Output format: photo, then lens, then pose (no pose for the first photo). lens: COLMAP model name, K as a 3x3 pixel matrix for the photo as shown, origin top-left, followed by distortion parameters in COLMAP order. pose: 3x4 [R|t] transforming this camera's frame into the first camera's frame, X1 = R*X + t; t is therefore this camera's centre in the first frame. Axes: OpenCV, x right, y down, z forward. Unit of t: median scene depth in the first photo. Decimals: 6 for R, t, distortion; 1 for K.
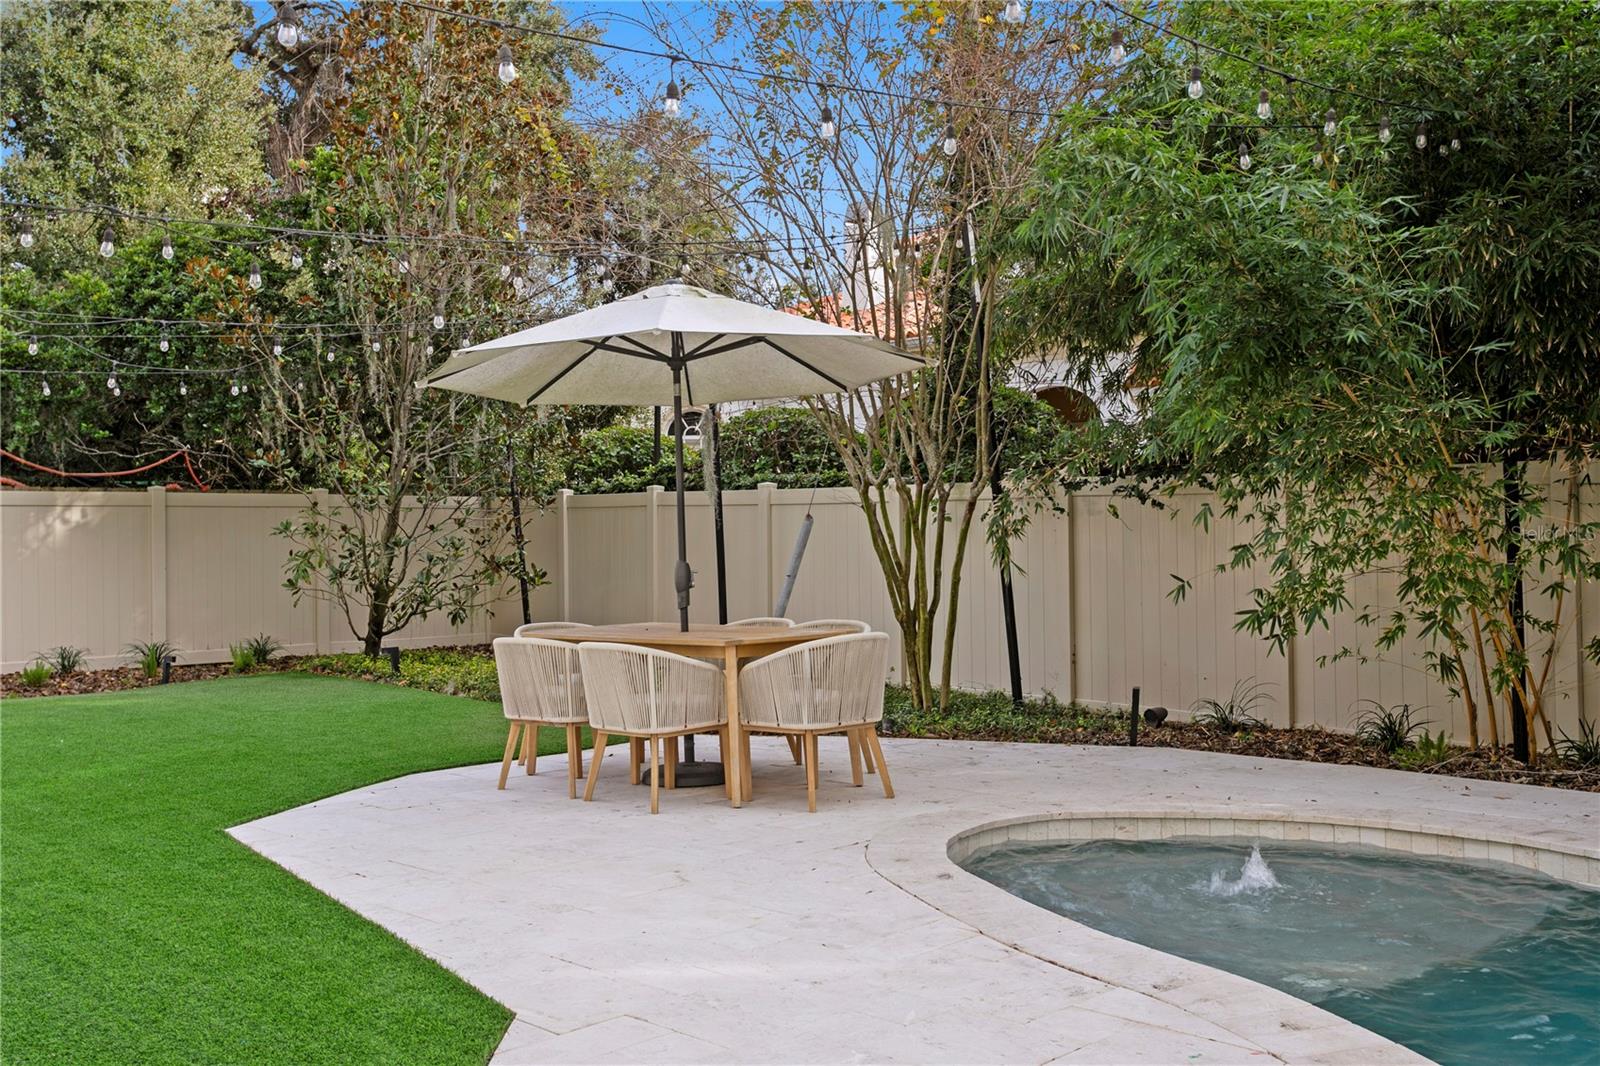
lens RADIAL K [[1622.3, 0, 800.0], [0, 1622.3, 533.0], [0, 0, 1]] dist [0.005056, 0.002199]
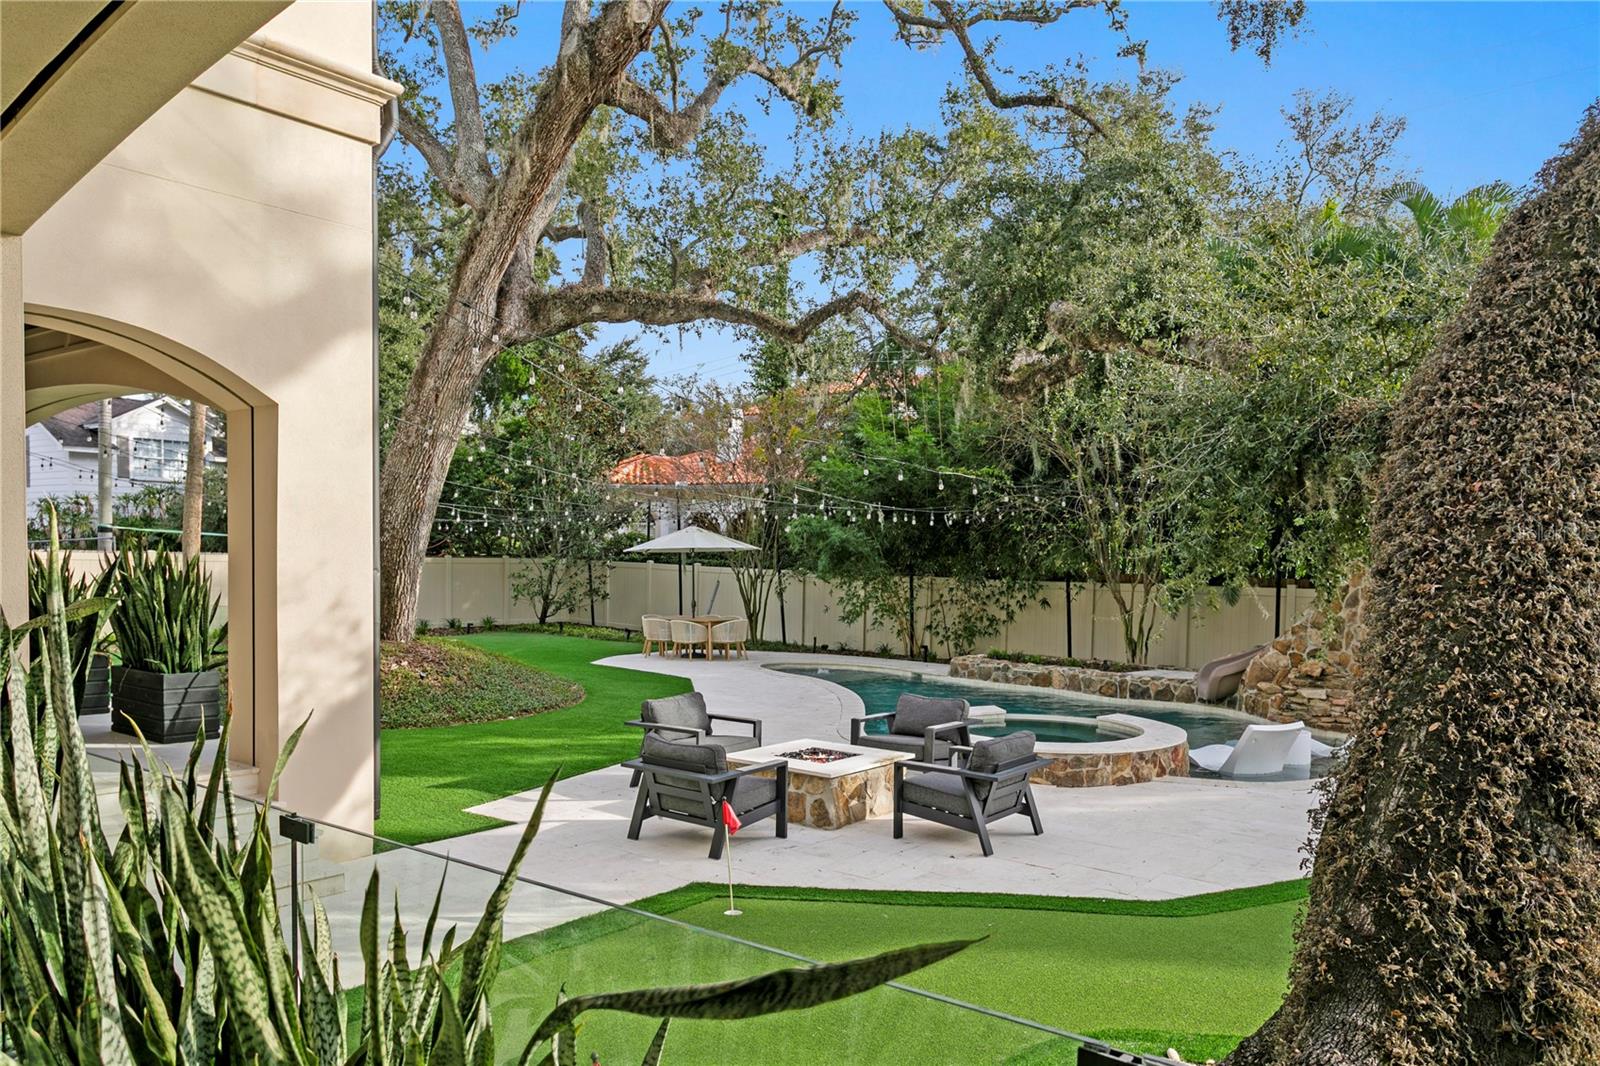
lens RADIAL K [[1143.9, 0, 786.2], [0, 1143.9, 534.4], [0, 0, 1]] dist [0.012609, -0.003121]
pose [[0.992562, 0.032464, 0.117333, -0.128341], [-0.030448, 0.999357, -0.018933, -0.063619], [-0.117872, 0.015220, 0.992912, -1.201692]]
